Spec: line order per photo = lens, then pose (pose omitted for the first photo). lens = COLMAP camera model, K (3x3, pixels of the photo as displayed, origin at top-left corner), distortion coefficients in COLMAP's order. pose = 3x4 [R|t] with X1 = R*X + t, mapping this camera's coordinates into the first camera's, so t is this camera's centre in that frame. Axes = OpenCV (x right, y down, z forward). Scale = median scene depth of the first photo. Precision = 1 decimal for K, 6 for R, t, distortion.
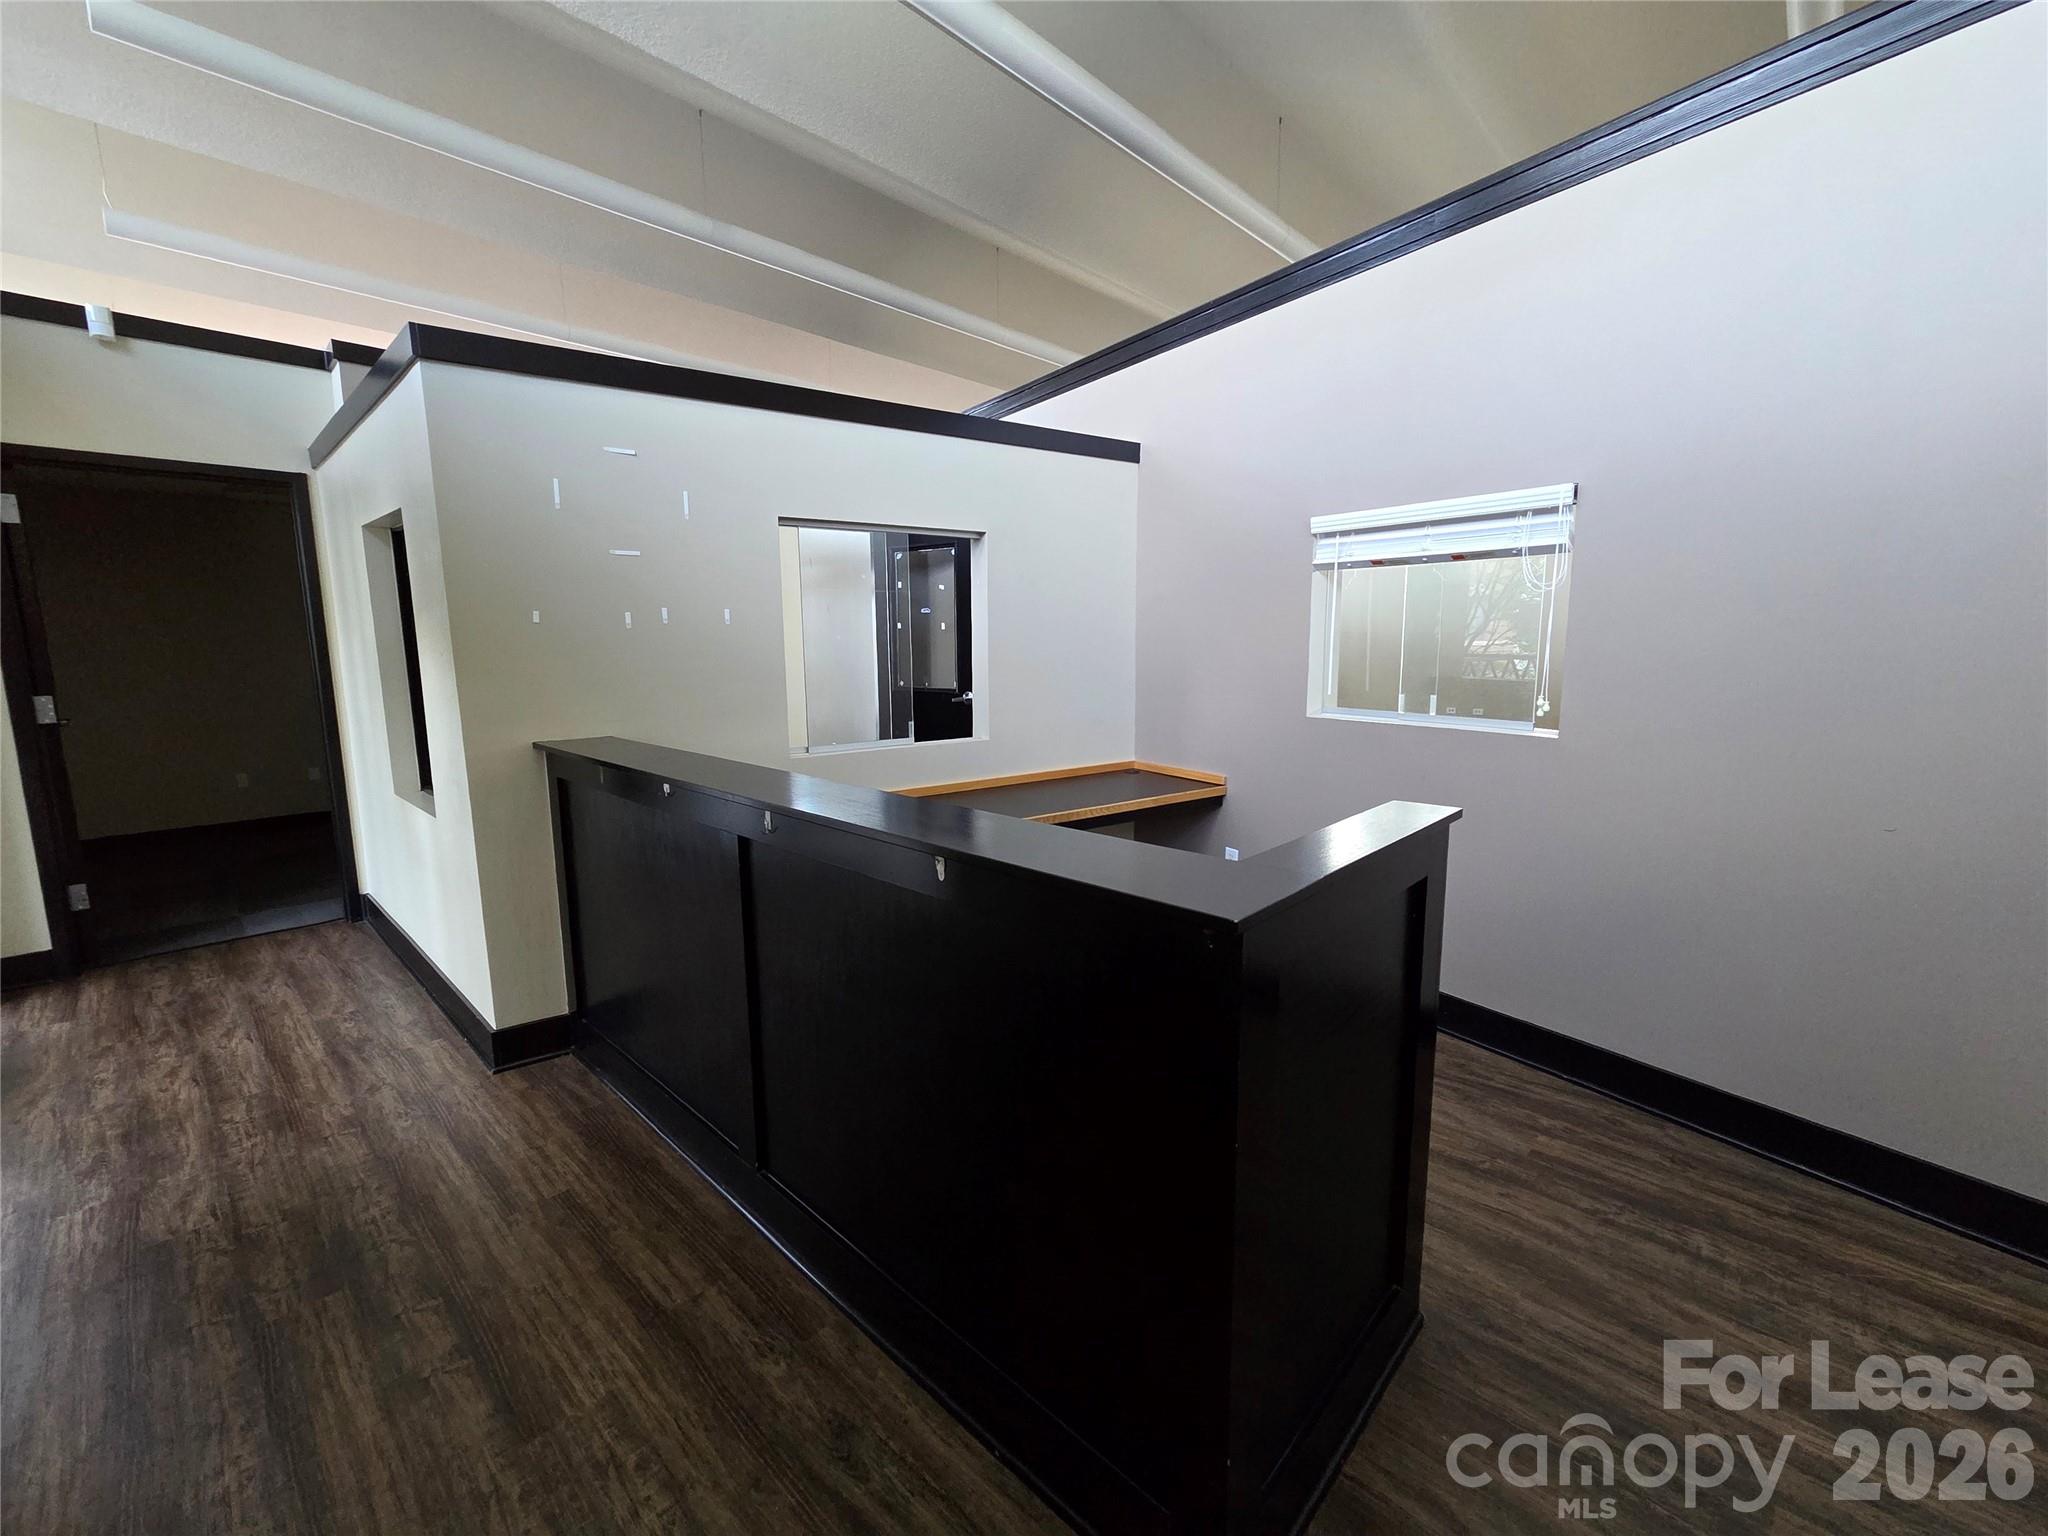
lens RADIAL K [[833.4, 0, 1021.1], [0, 833.4, 758.8], [0, 0, 1]] dist [0.000795, -0.000017]
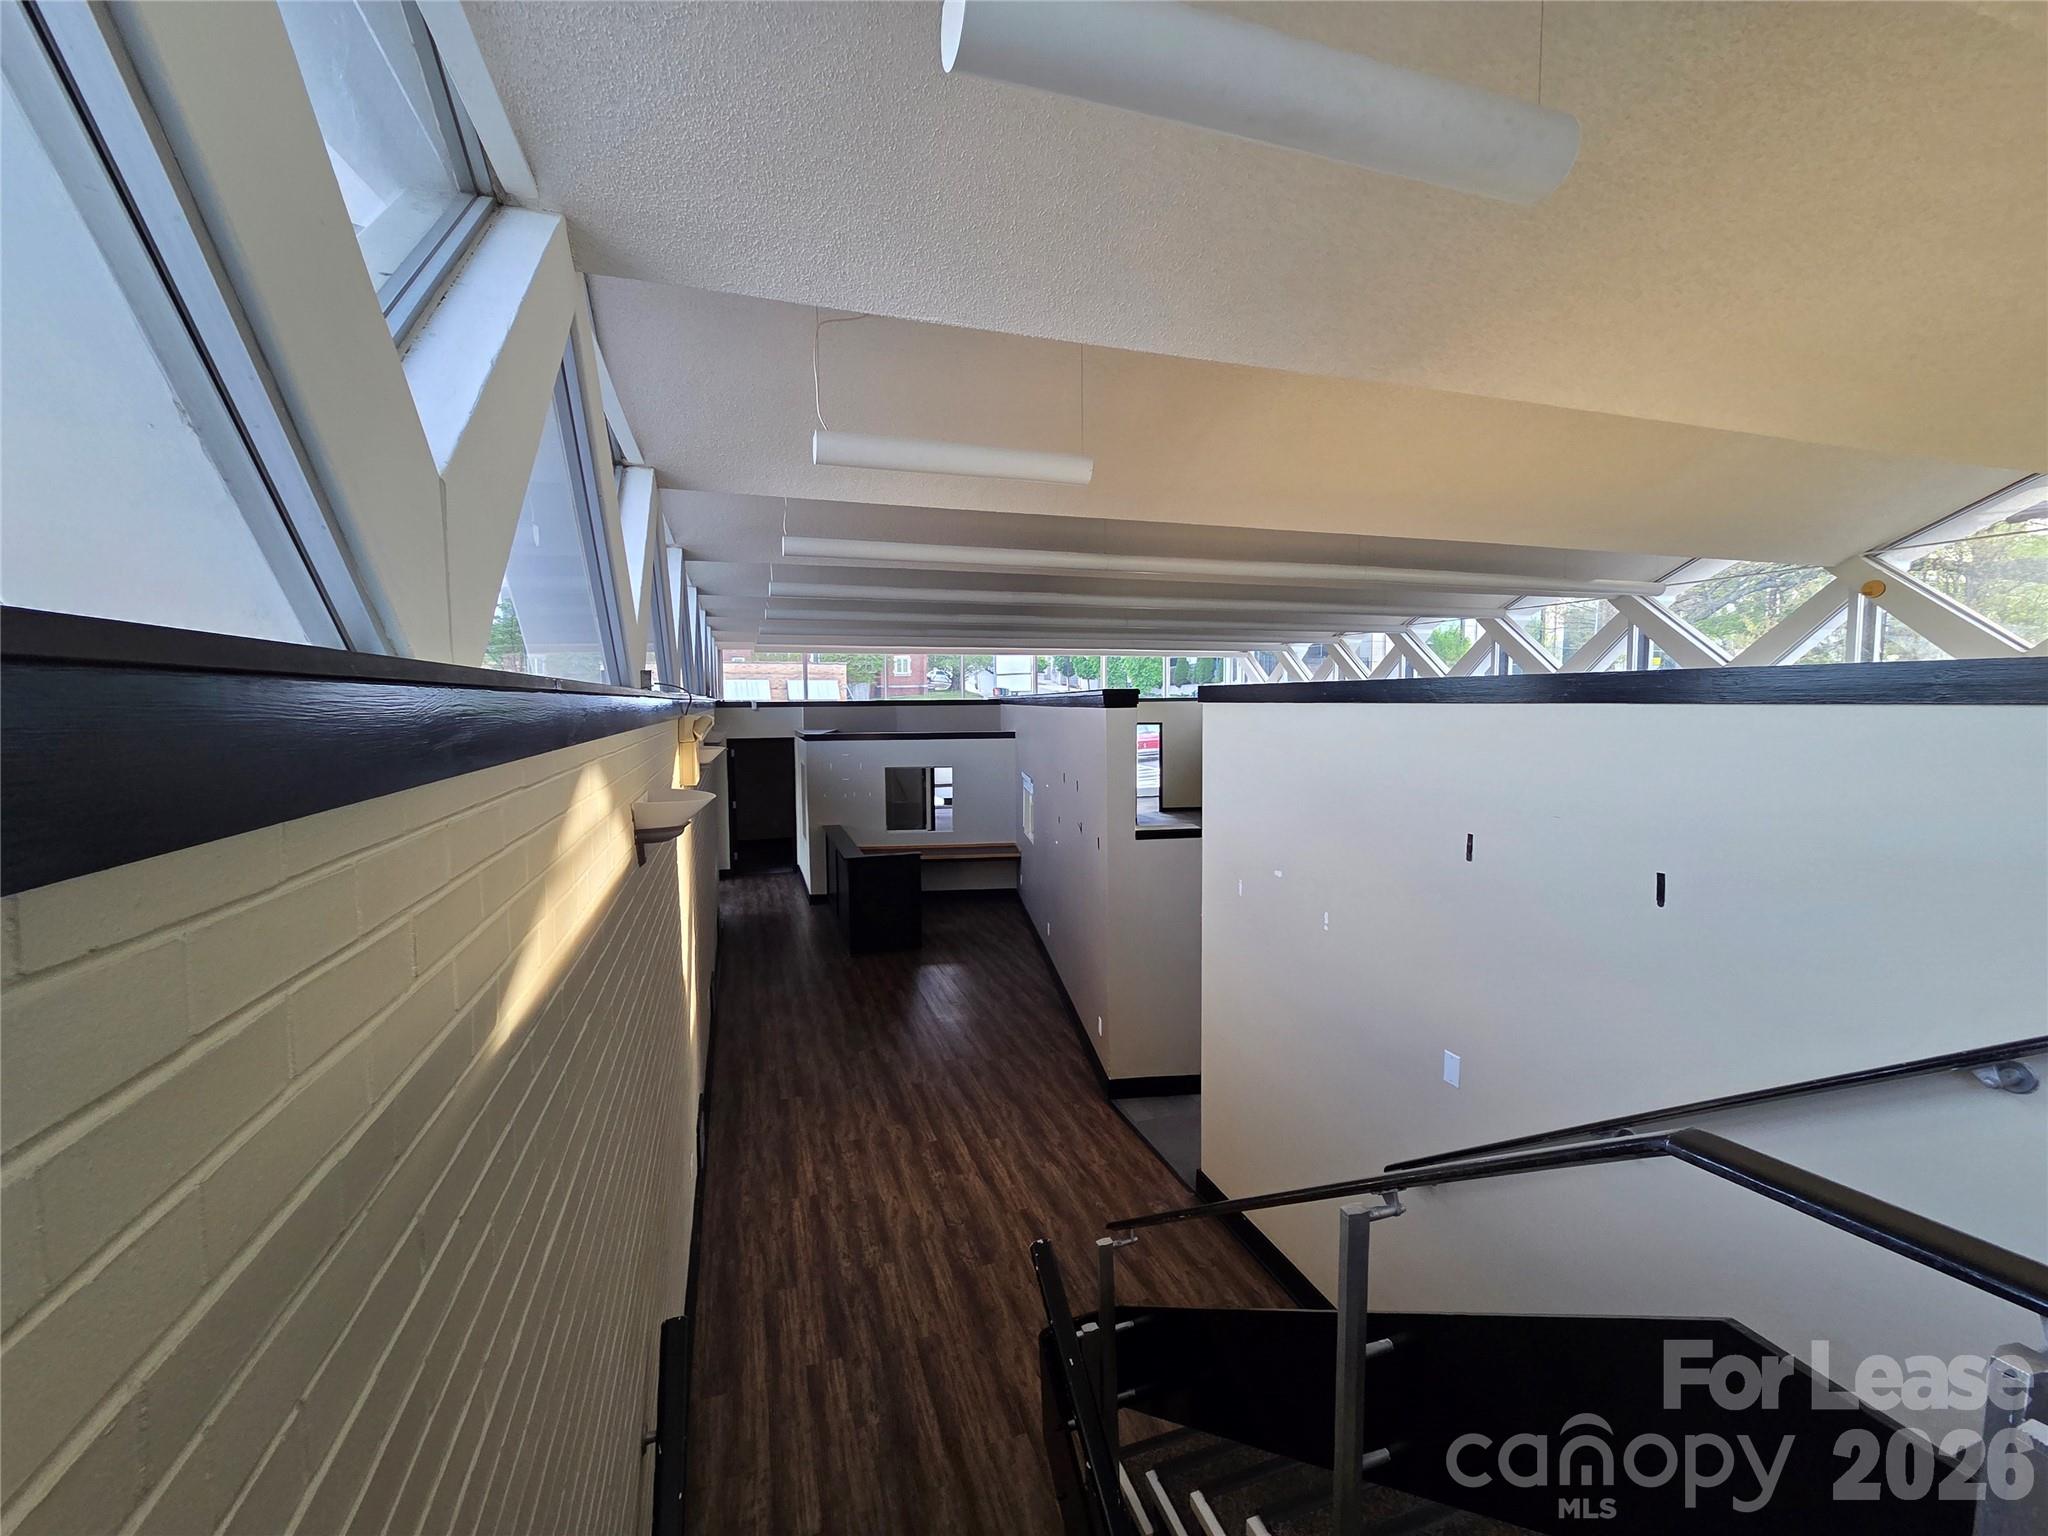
lens RADIAL K [[833.4, 0, 1019.9], [0, 833.4, 770.7], [0, 0, 1]] dist [0.000795, -0.000017]
pose [[0.883380, 0.039181, -0.467016, 1.862828], [-0.070935, 0.996197, -0.050599, -0.122563], [0.463257, 0.077826, 0.882800, -1.881741]]
